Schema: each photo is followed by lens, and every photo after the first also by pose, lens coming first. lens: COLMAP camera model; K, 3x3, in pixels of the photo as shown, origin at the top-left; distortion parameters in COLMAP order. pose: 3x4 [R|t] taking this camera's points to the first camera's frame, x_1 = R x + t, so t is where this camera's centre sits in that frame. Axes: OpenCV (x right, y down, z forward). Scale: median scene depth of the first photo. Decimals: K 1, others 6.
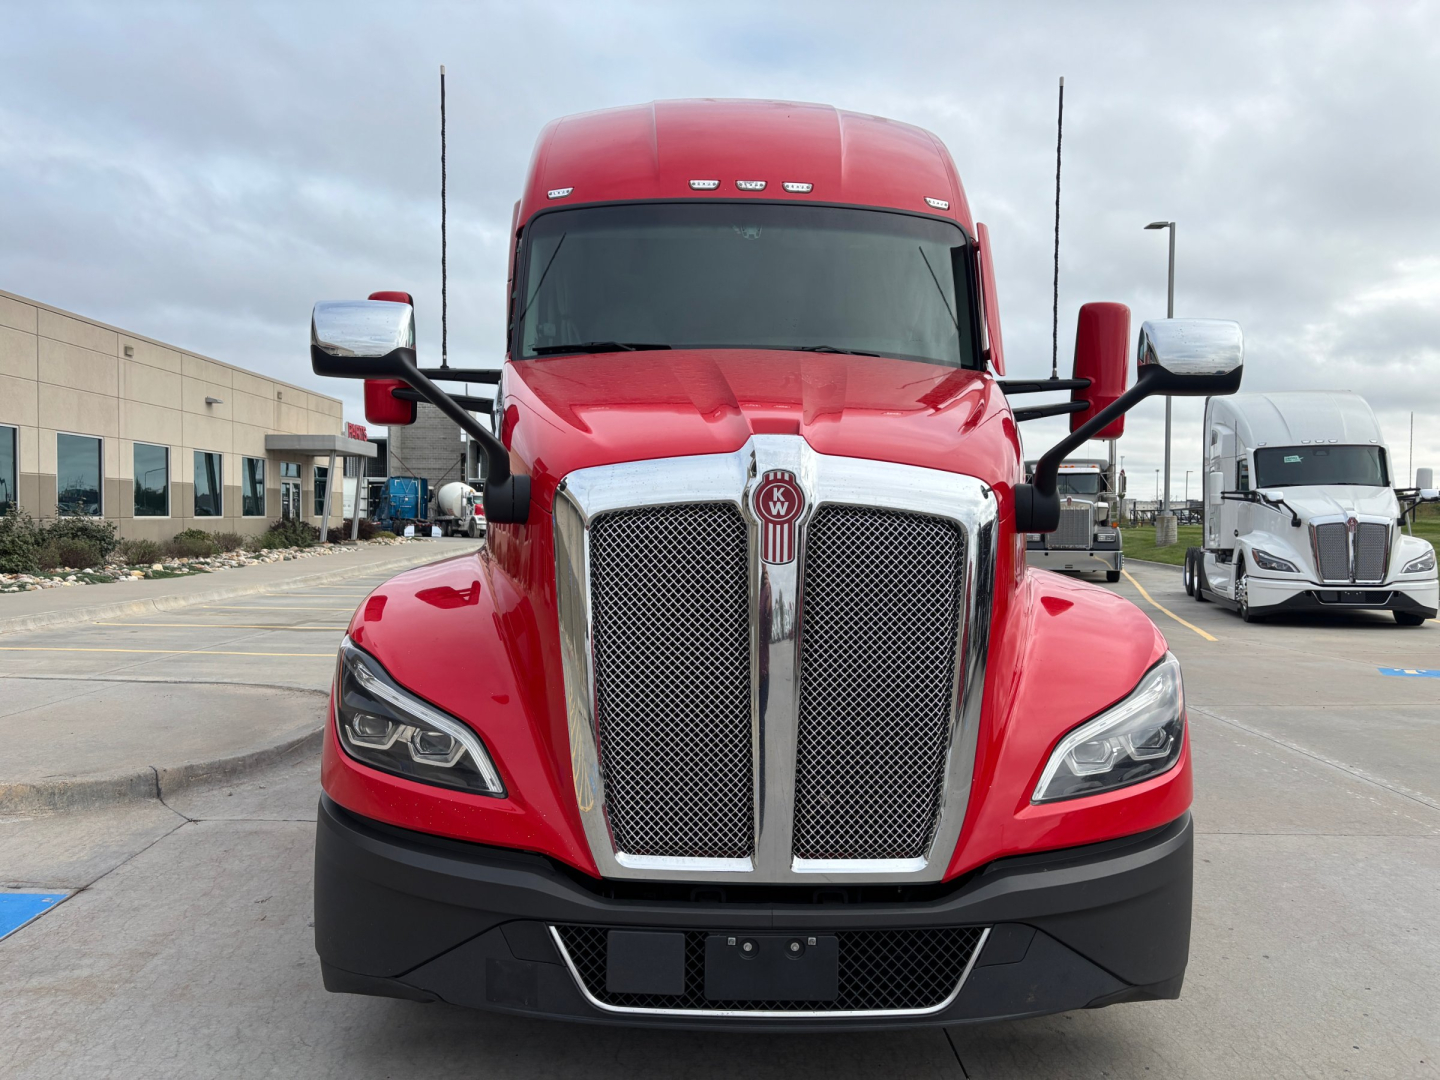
lens RADIAL K [[1090.8, 0, 728.3], [0, 1090.8, 547.5], [0, 0, 1]] dist [0.018046, -0.031222]
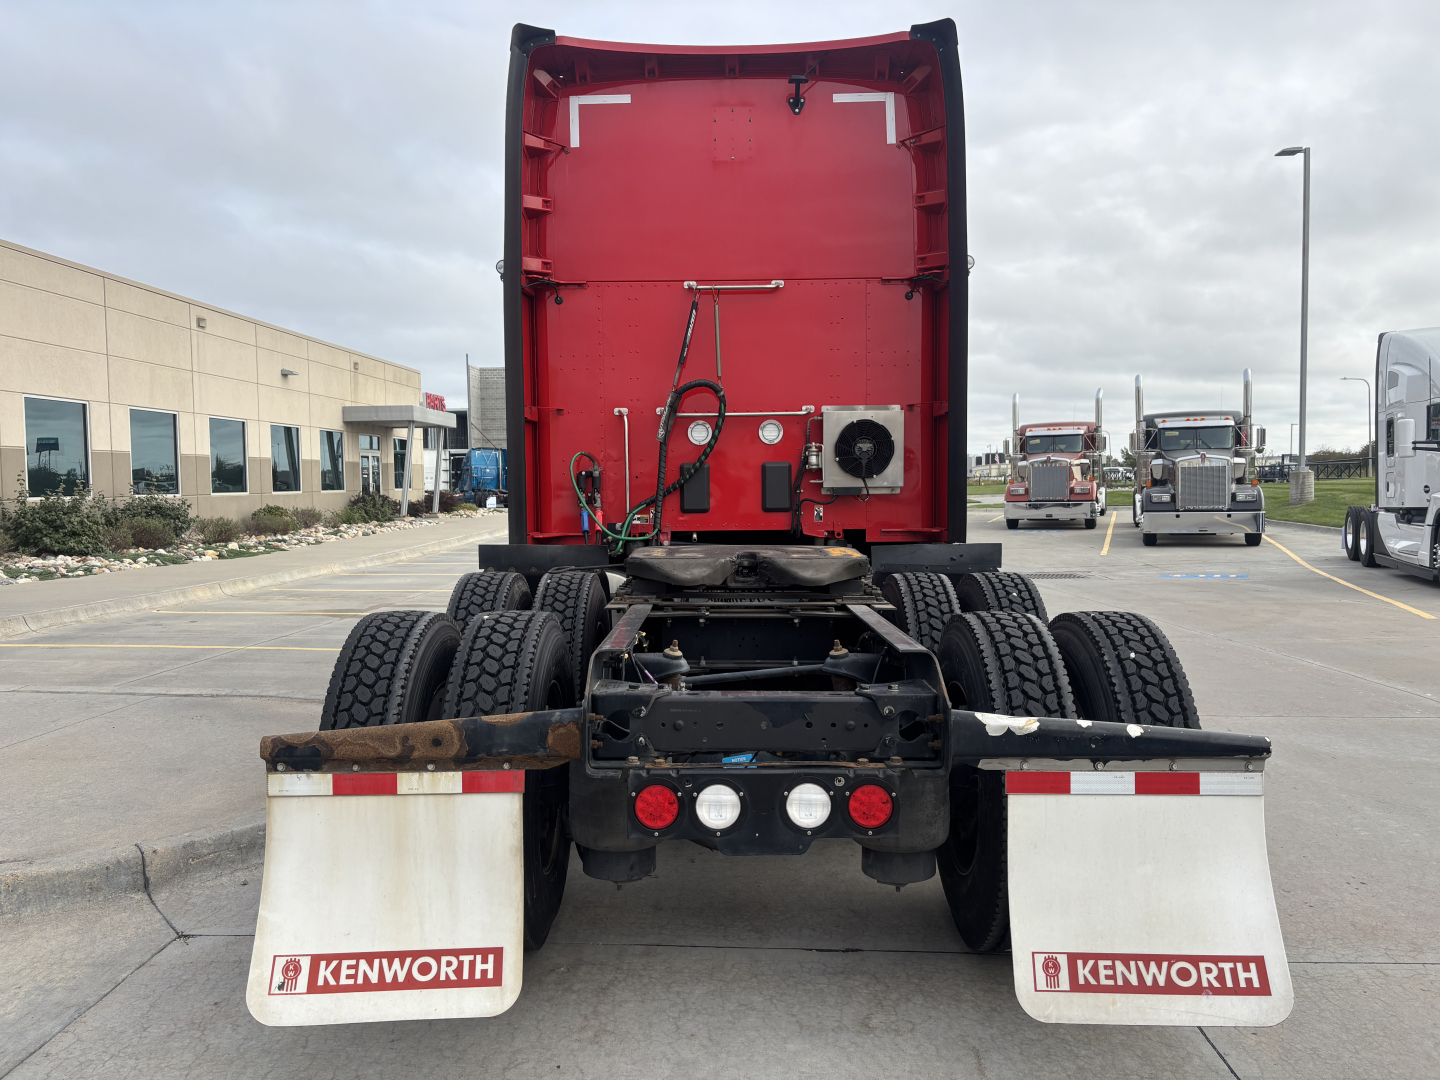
lens RADIAL K [[1090.8, 0, 725.2], [0, 1090.8, 546.7], [0, 0, 1]] dist [0.018046, -0.031222]
pose [[0.997151, -0.015023, -0.073915, -0.019393], [0.017292, 0.999396, 0.030151, -0.002655], [0.073418, -0.031343, 0.996809, 0.072303]]
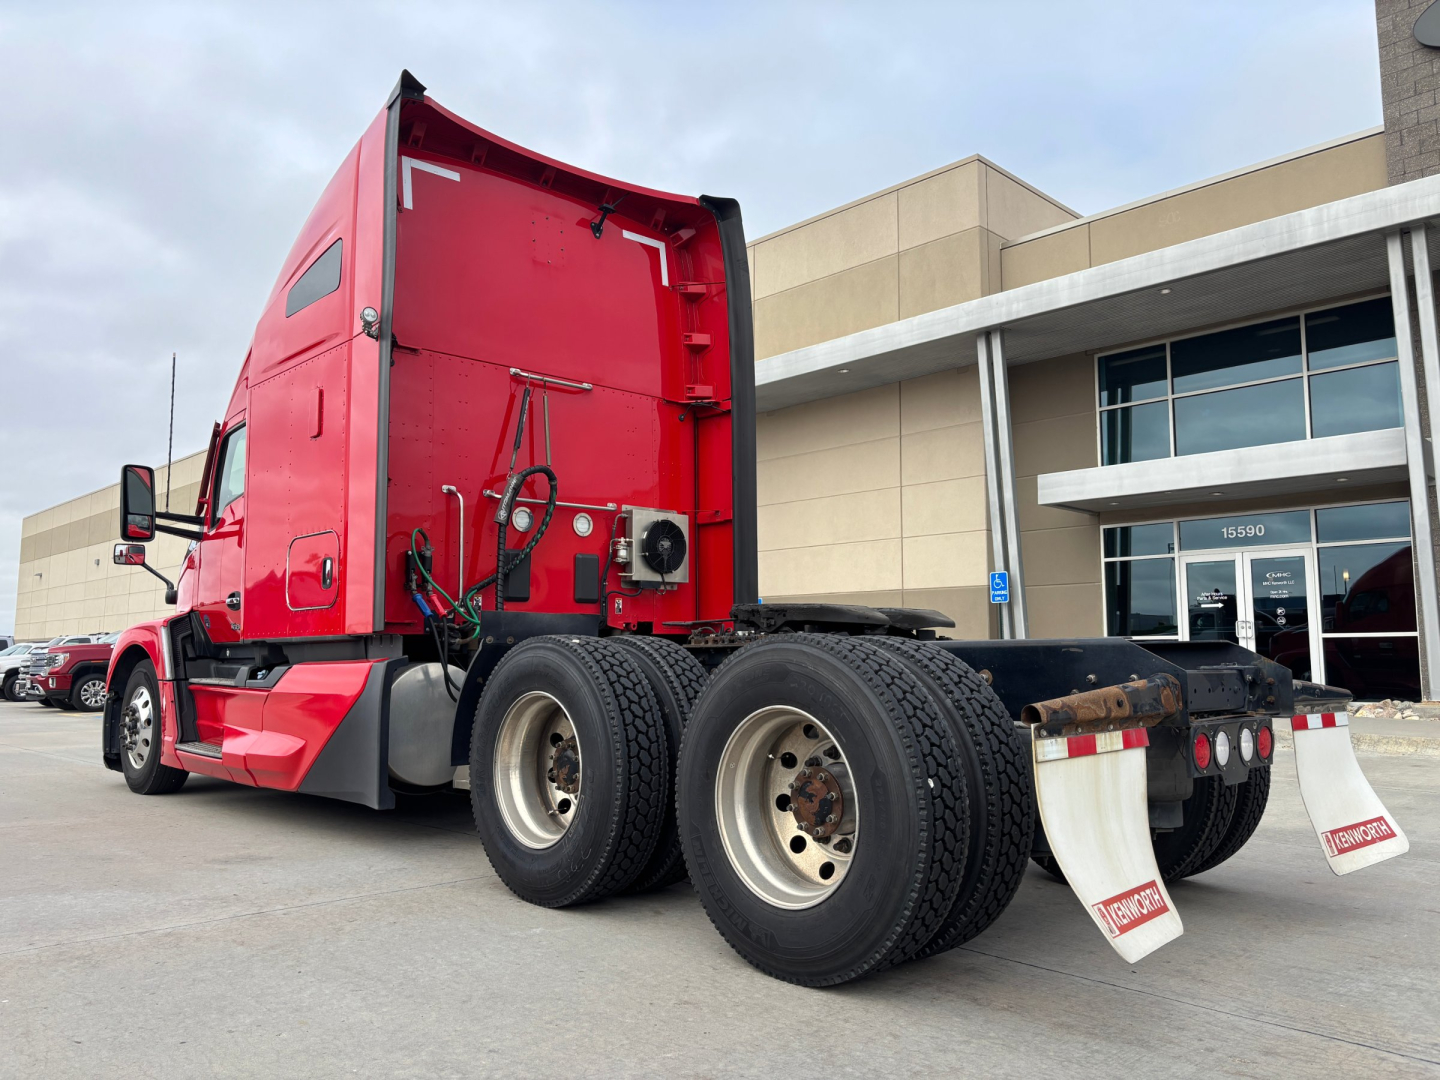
lens RADIAL K [[1090.8, 0, 724.1], [0, 1090.8, 549.6], [0, 0, 1]] dist [0.018046, -0.031222]
pose [[0.769080, 0.047958, 0.637350, -0.253884], [0.027245, 0.993815, -0.107657, 0.022919], [-0.638571, 0.100161, 0.763017, 0.127335]]
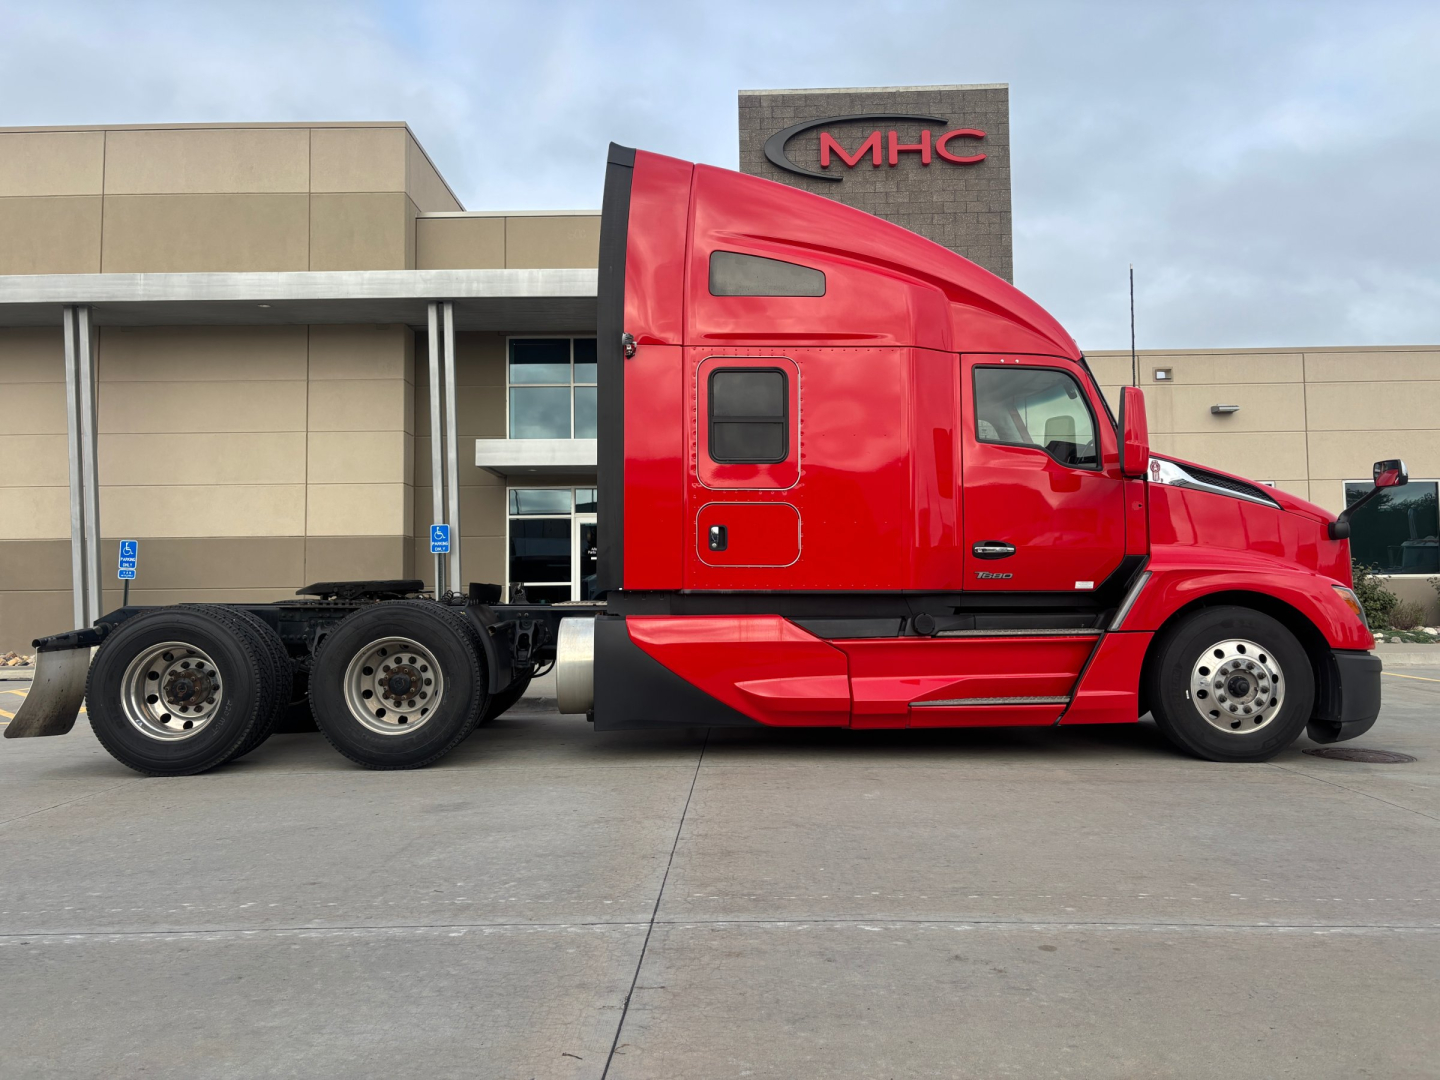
lens RADIAL K [[1090.8, 0, 726.7], [0, 1090.8, 534.8], [0, 0, 1]] dist [0.018046, -0.031222]
pose [[0.085490, 0.038974, 0.995576, -0.297522], [0.033195, 0.998568, -0.041942, 0.020014], [-0.995786, 0.036633, 0.084074, 0.170831]]
